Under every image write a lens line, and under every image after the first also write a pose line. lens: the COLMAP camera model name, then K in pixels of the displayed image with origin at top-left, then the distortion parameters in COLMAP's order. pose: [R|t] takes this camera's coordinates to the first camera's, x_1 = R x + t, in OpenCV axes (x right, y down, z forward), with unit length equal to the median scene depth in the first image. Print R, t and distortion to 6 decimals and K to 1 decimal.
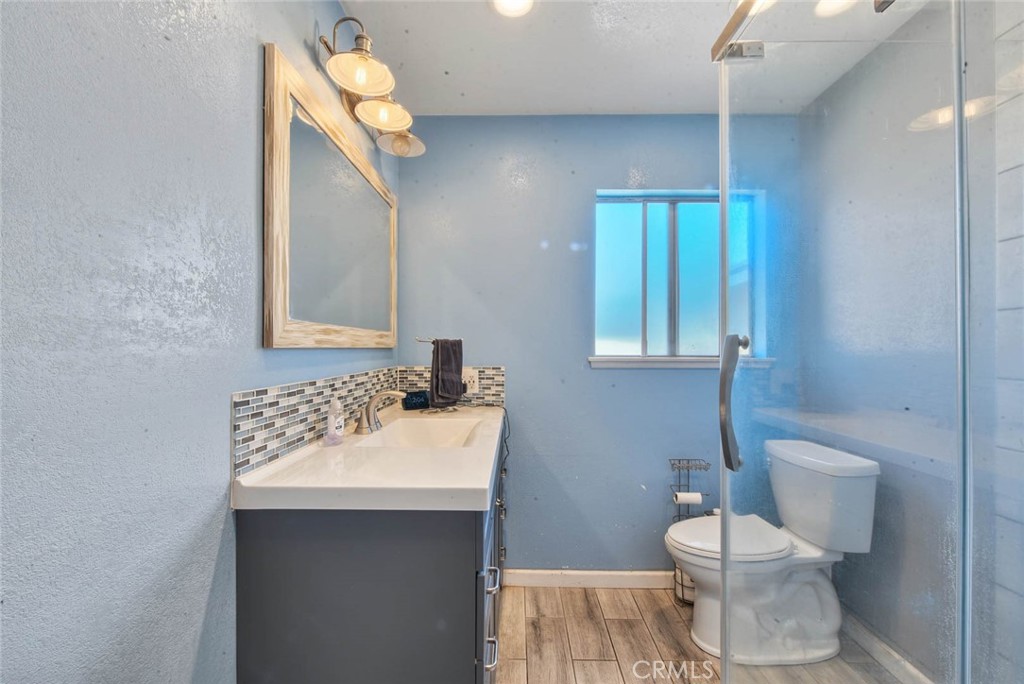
lens RADIAL K [[417.7, 0, 509.3], [0, 417.7, 342.4], [0, 0, 1]] dist [-0.003952, -0.000752]
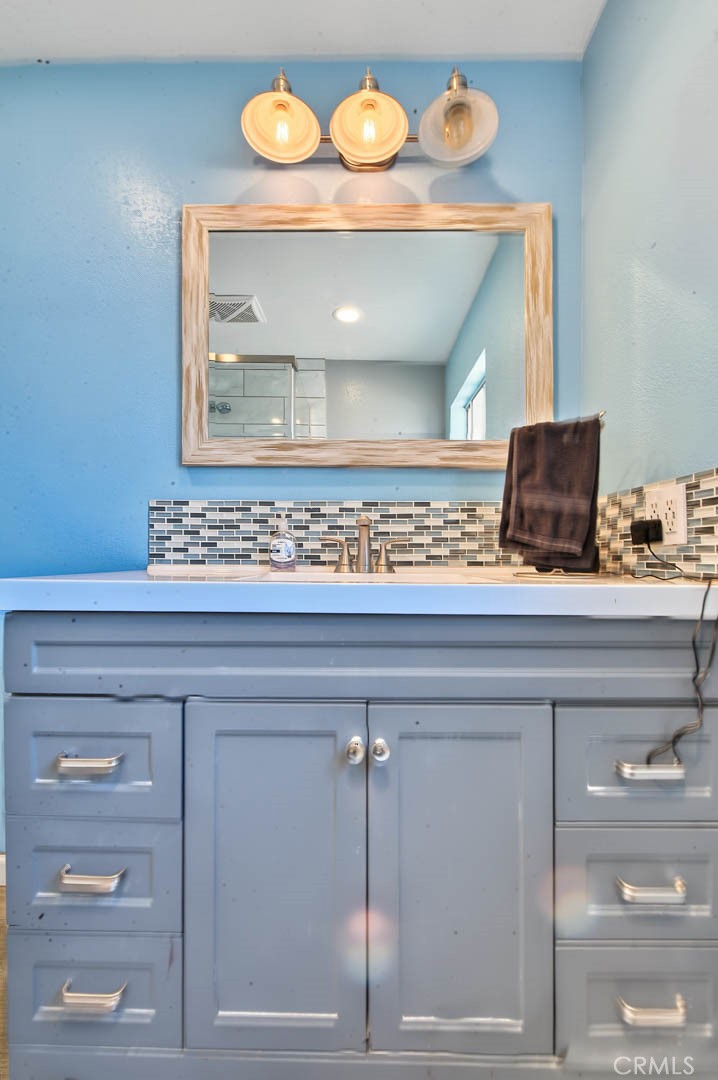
lens RADIAL K [[440.5, 0, 354.3], [0, 440.5, 549.5], [0, 0, 1]] dist [-0.003952, -0.000752]
pose [[0.007568, -0.013849, -0.999875, 0.630160], [0.005894, 0.999887, -0.013804, 0.256881], [0.999954, -0.005789, 0.007649, 1.394100]]
